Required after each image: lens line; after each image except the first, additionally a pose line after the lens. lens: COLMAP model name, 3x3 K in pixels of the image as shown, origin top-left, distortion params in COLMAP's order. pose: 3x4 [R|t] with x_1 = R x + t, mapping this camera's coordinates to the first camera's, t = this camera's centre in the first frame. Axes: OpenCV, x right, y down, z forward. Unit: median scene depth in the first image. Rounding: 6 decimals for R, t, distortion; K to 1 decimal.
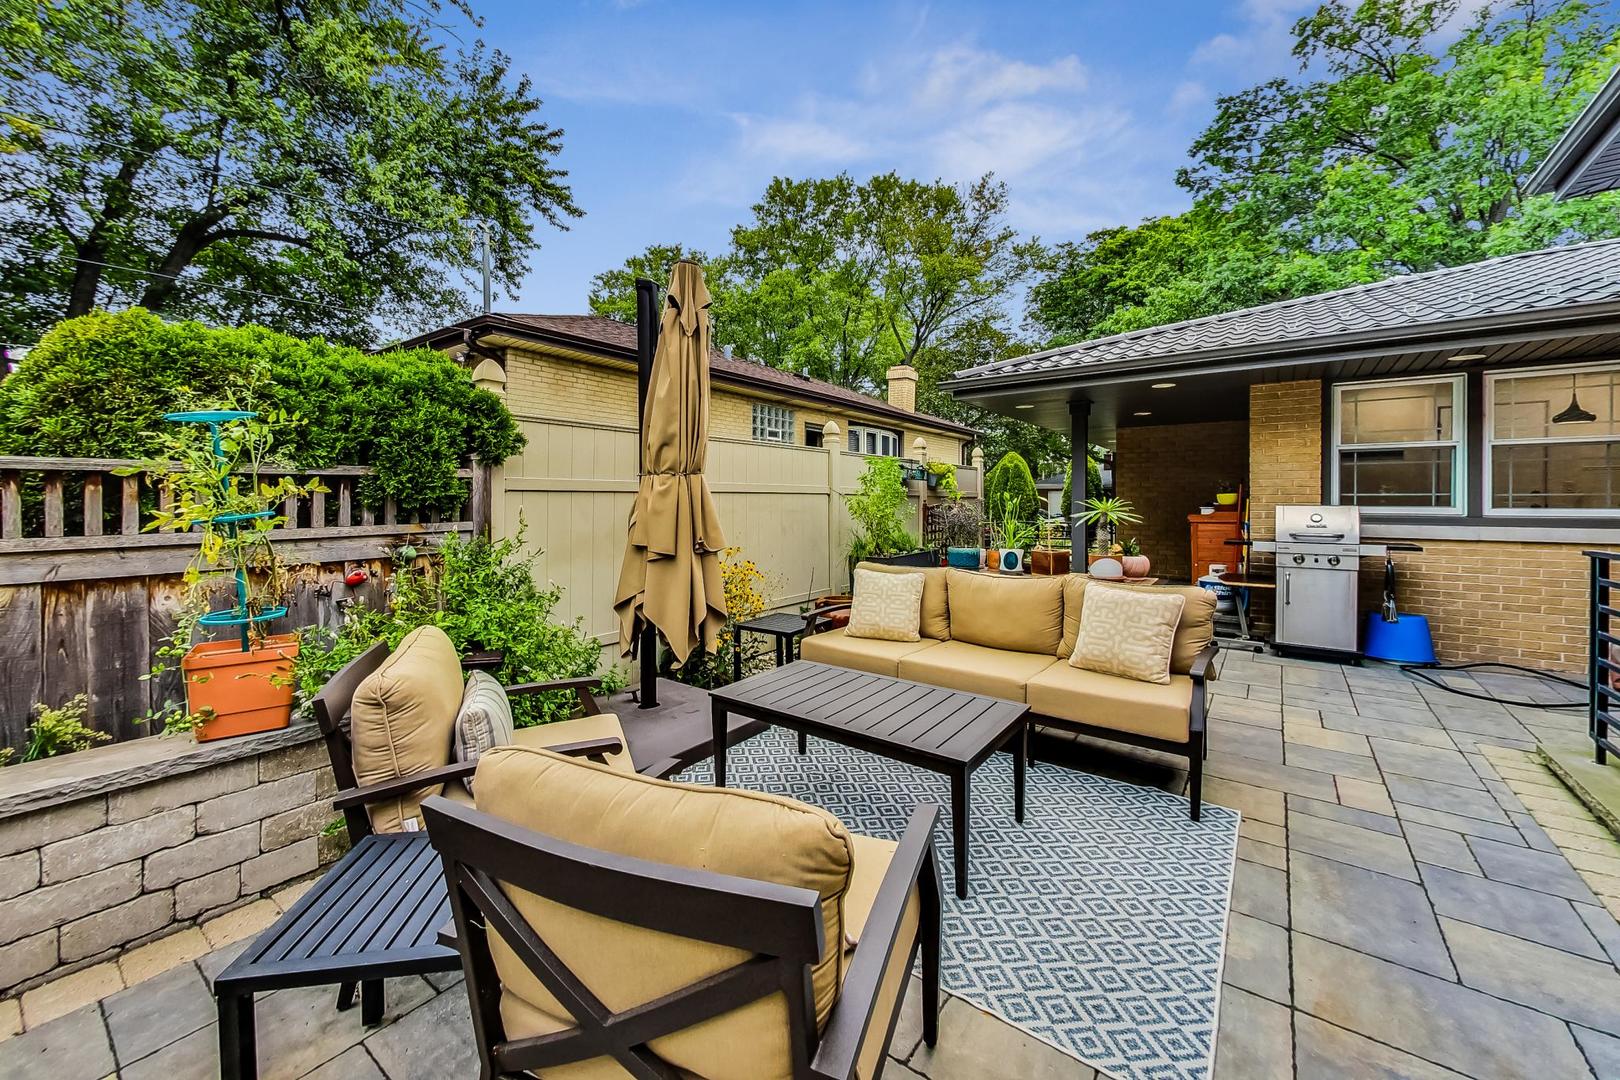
lens RADIAL K [[621.9, 0, 832.4], [0, 621.9, 516.5], [0, 0, 1]] dist [-0.007358, -0.000343]
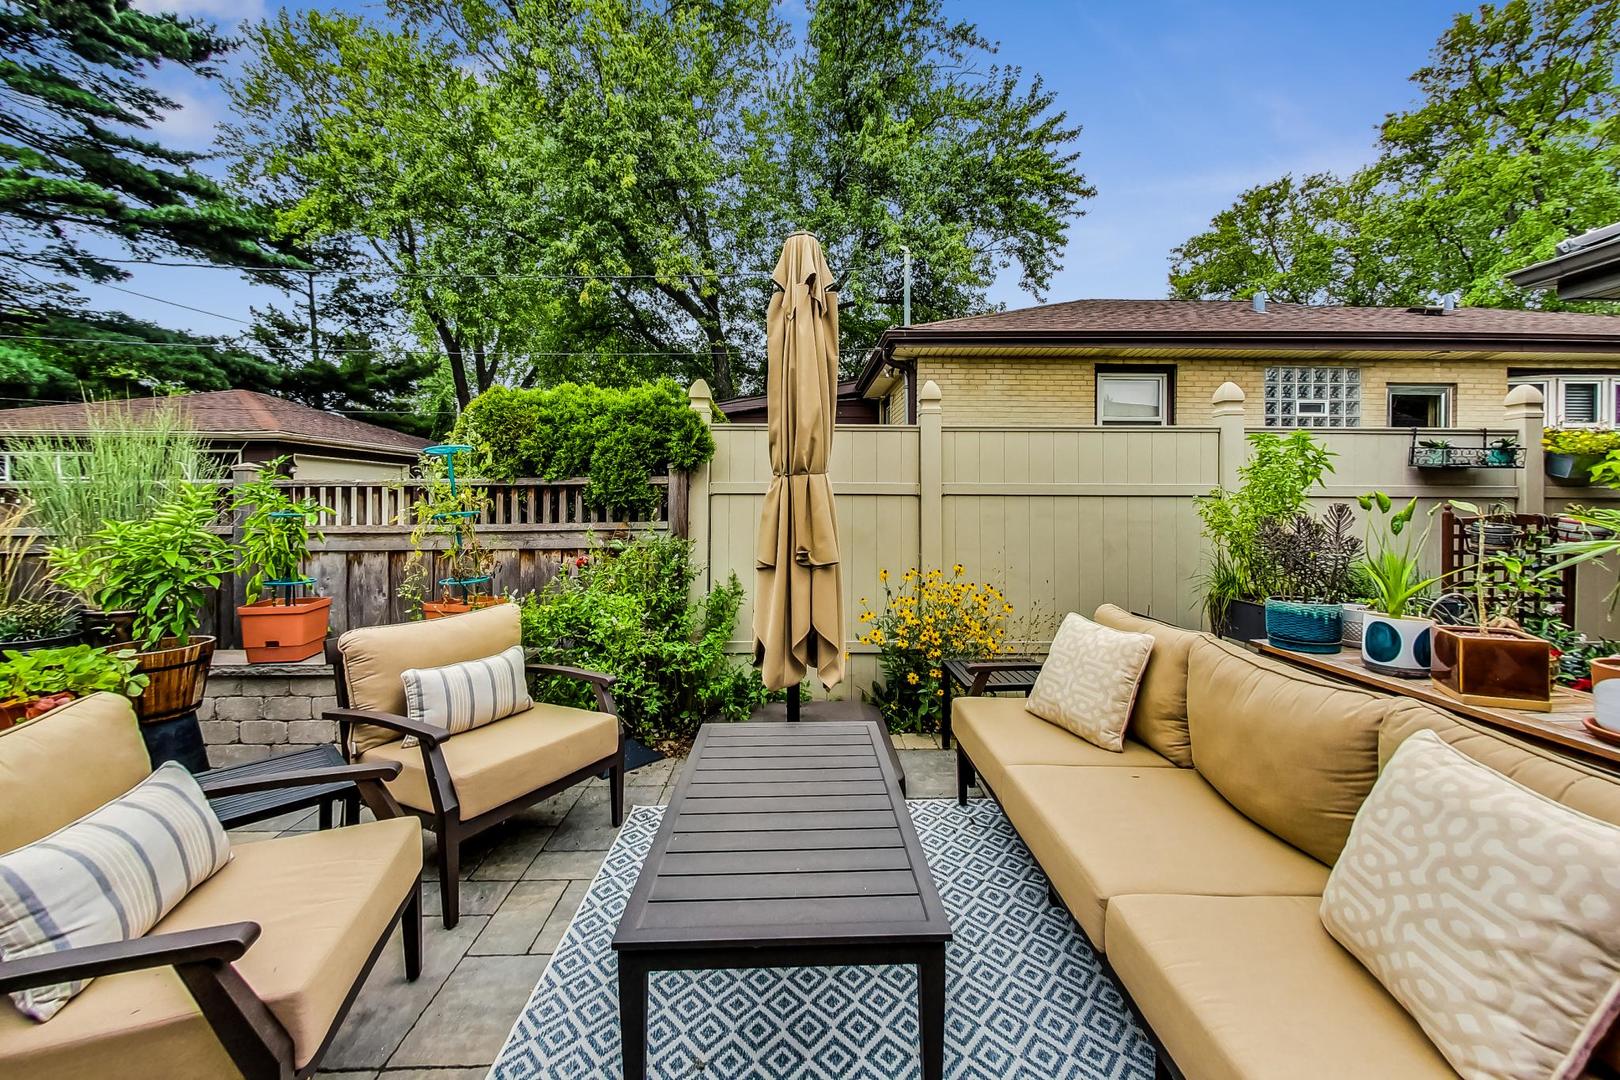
lens RADIAL K [[639.9, 0, 784.3], [0, 639.9, 502.8], [0, 0, 1]] dist [-0.002070, -0.000661]
pose [[0.579228, 0.002257, -0.815163, 0.139078], [-0.024847, 0.999580, -0.014887, -0.003922], [0.814787, 0.028877, 0.579041, 0.126729]]
